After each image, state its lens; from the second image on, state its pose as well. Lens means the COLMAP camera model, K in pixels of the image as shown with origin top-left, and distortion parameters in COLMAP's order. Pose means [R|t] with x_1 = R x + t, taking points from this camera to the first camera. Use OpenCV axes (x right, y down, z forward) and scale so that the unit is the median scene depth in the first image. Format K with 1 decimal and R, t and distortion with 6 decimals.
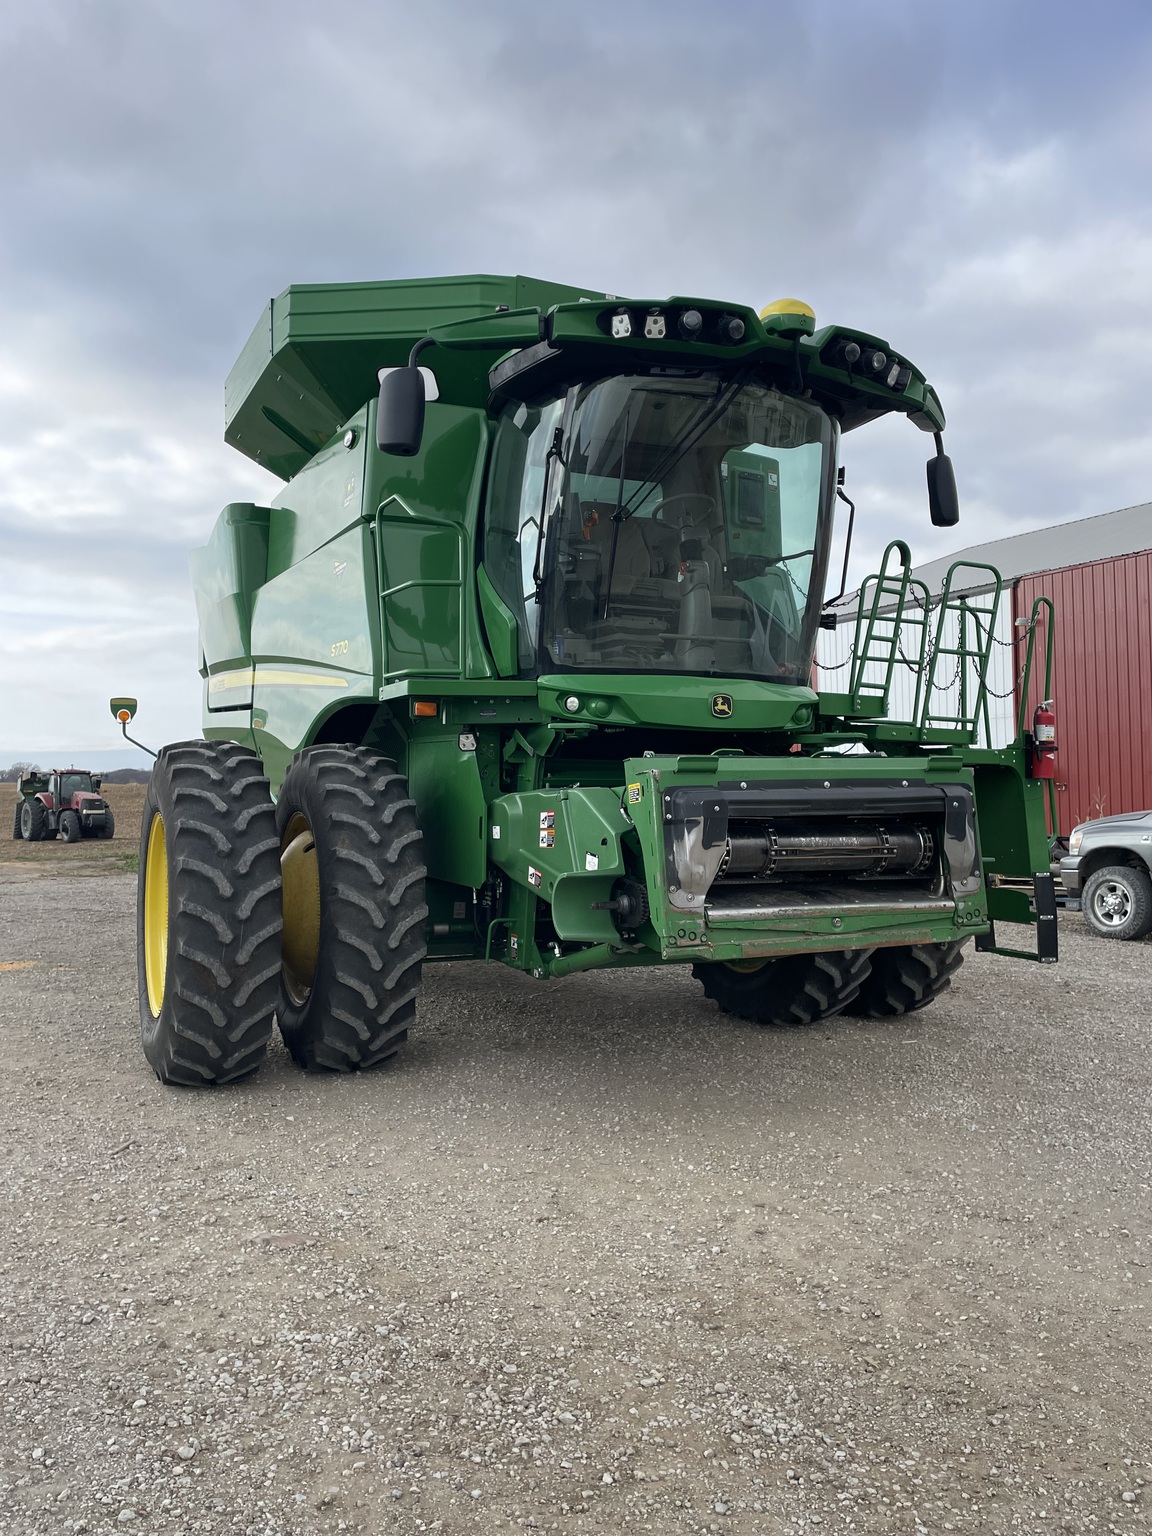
lens RADIAL K [[1183.9, 0, 576.4], [0, 1183.9, 787.3], [0, 0, 1]] dist [0.123817, -0.324818]
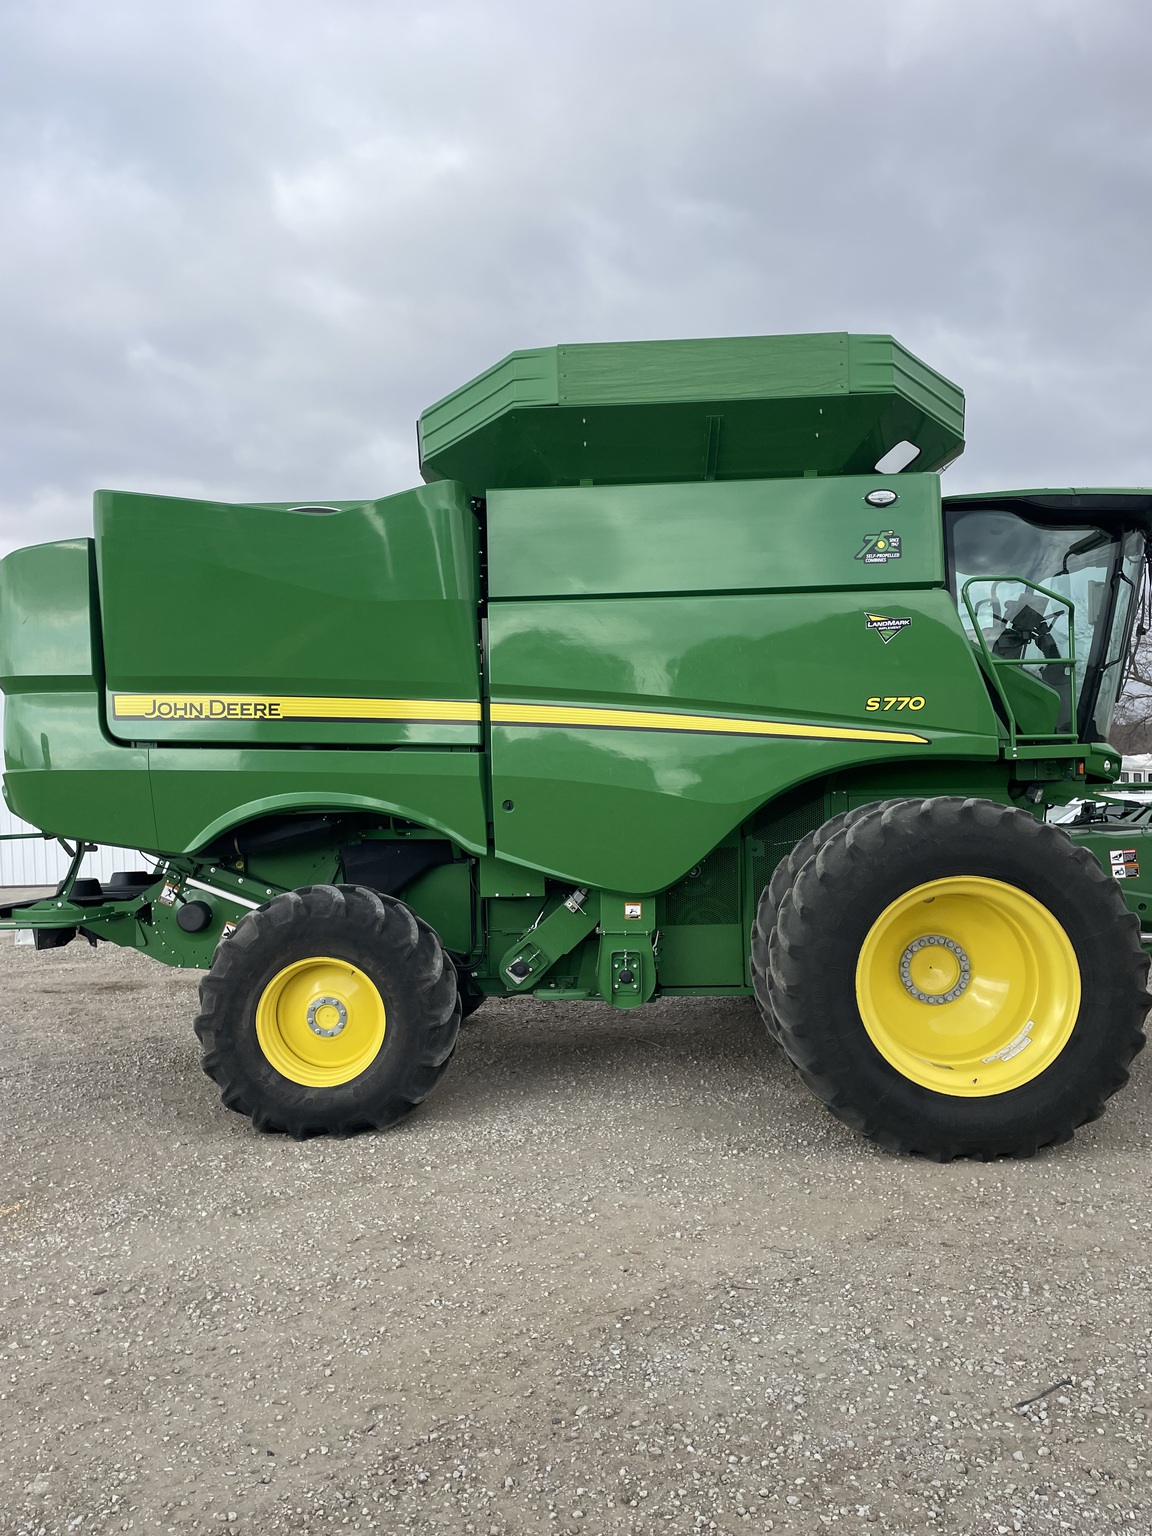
lens RADIAL K [[1232.7, 0, 580.5], [0, 1232.7, 787.8], [0, 0, 1]] dist [0.026055, 0.000037]
pose [[0.483984, -0.013430, 0.874974, -1.426454], [0.028611, 0.999591, -0.000484, -0.060367], [-0.874609, 0.025268, 0.484170, 0.833627]]
